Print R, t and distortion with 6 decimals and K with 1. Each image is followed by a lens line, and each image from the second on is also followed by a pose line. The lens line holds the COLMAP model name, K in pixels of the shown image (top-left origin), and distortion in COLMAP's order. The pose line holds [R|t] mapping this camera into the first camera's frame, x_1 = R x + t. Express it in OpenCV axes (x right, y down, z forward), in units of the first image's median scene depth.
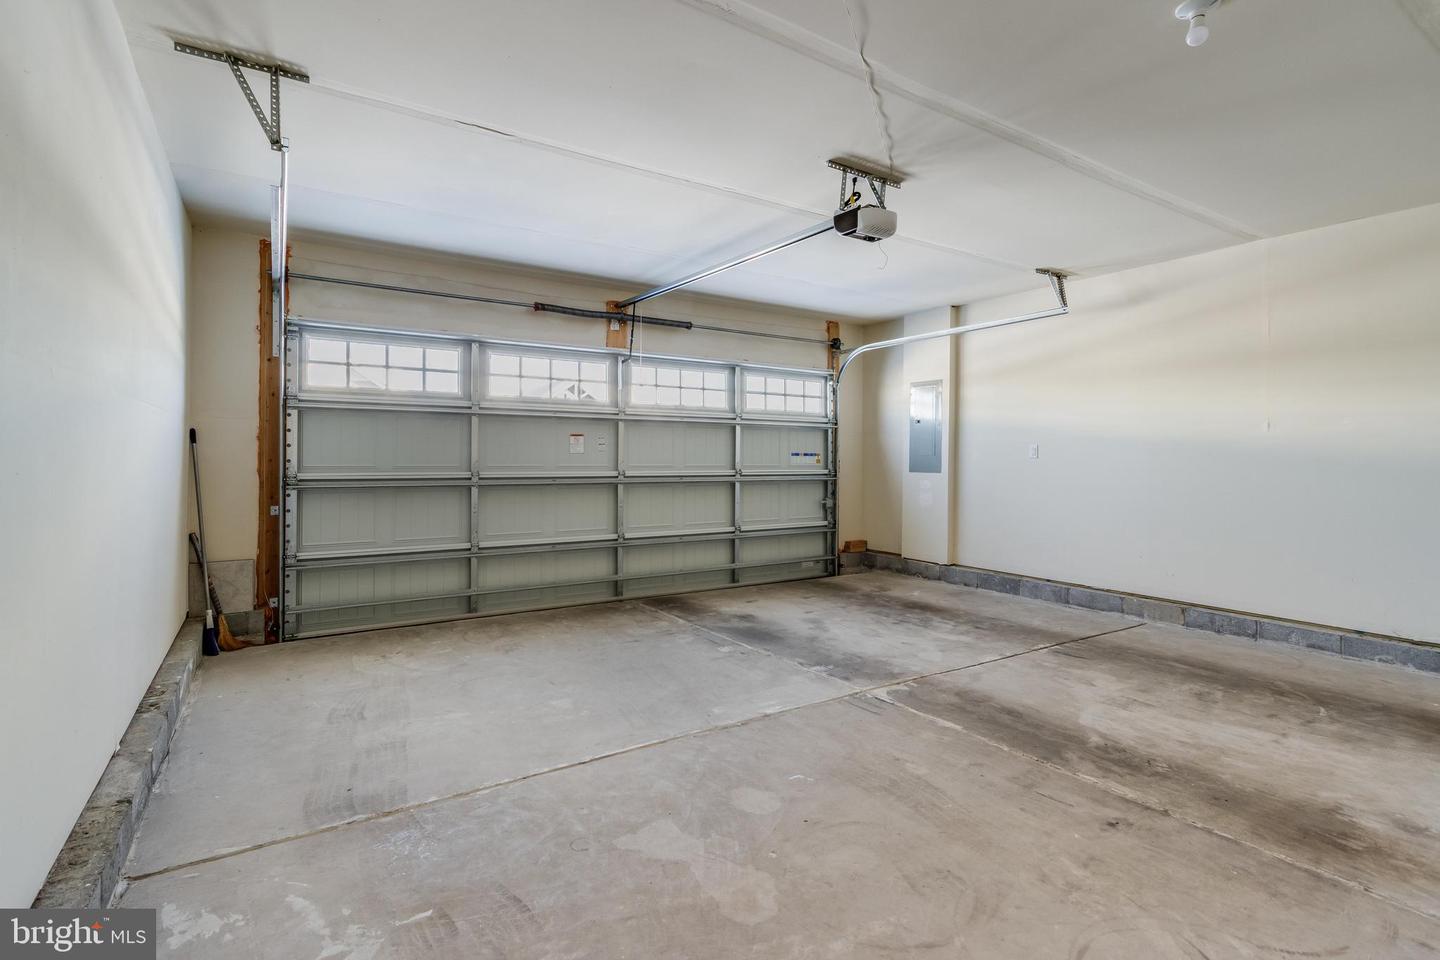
lens RADIAL K [[681.1, 0, 717.5], [0, 681.1, 471.2], [0, 0, 1]] dist [0.010860, -0.001752]
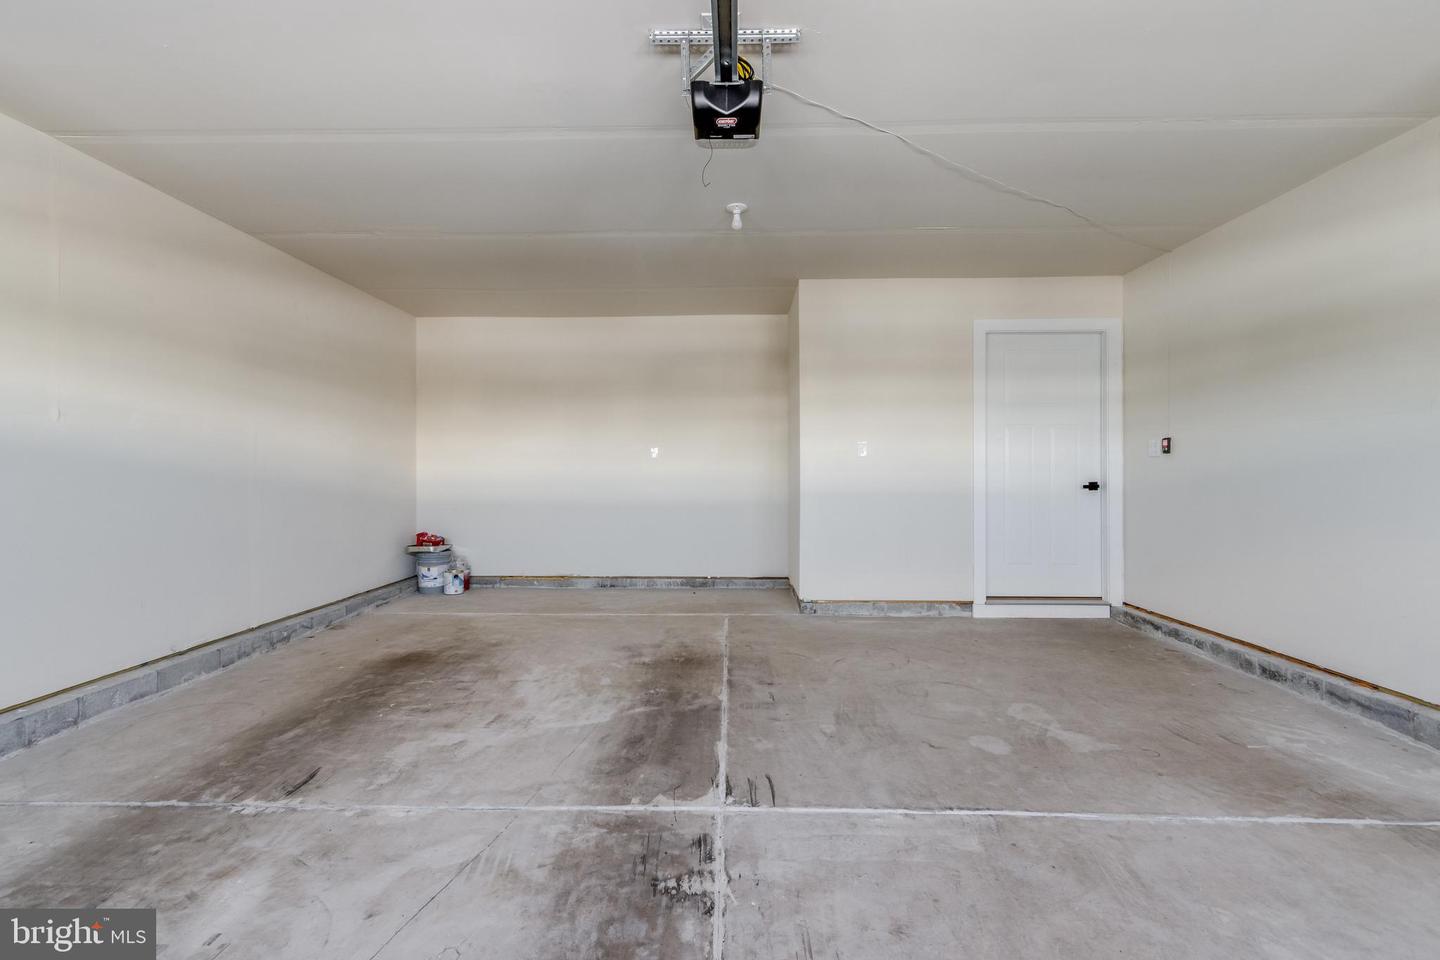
lens RADIAL K [[654.0, 0, 718.0], [0, 654.0, 468.9], [0, 0, 1]] dist [-0.007606, -0.000791]
pose [[-0.815214, -0.001394, 0.579159, -0.154862], [0.012254, 0.999732, 0.019655, -0.022417], [-0.579031, 0.023120, -0.814978, 1.571575]]
